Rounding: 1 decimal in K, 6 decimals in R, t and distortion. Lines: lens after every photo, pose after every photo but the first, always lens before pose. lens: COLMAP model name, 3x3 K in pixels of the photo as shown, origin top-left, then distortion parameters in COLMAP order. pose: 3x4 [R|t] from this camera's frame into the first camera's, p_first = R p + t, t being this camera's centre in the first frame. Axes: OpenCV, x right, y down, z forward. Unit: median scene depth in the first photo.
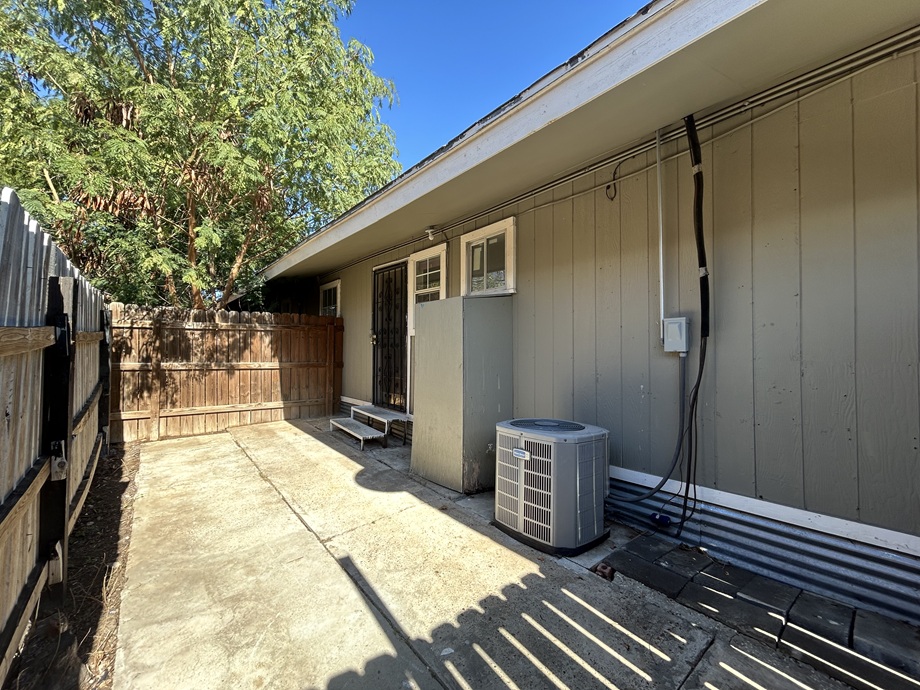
lens RADIAL K [[372.6, 0, 462.7], [0, 372.6, 340.7], [0, 0, 1]] dist [-0.001639, 0.001423]
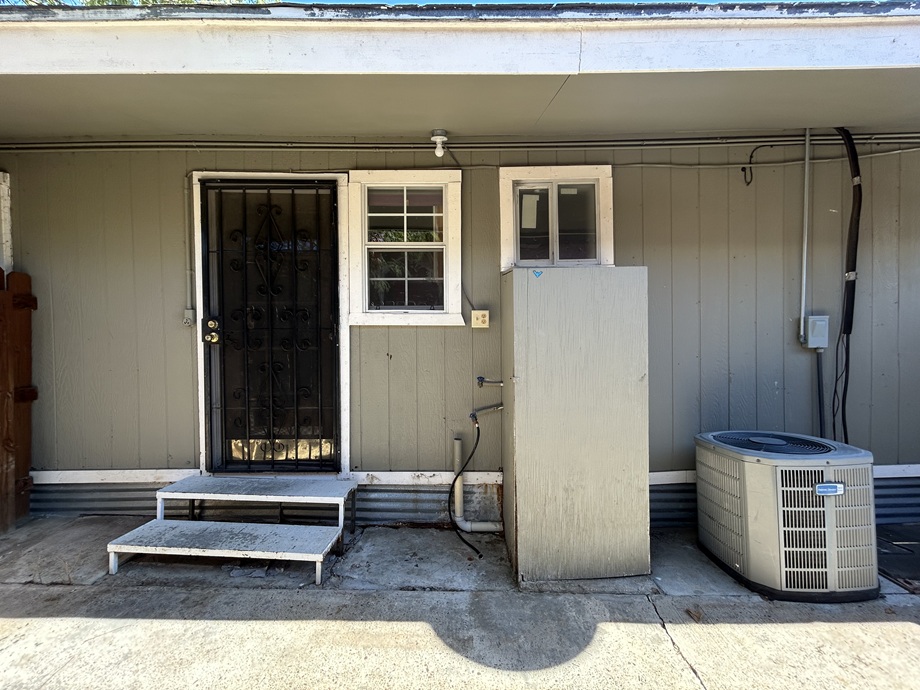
lens RADIAL K [[372.6, 0, 459.5], [0, 372.6, 342.2], [0, 0, 1]] dist [-0.001639, 0.001423]
pose [[0.647203, -0.022515, 0.761985, -0.669265], [-0.006074, 0.999380, 0.034688, -0.012670], [-0.762294, -0.027079, 0.646665, 0.808893]]
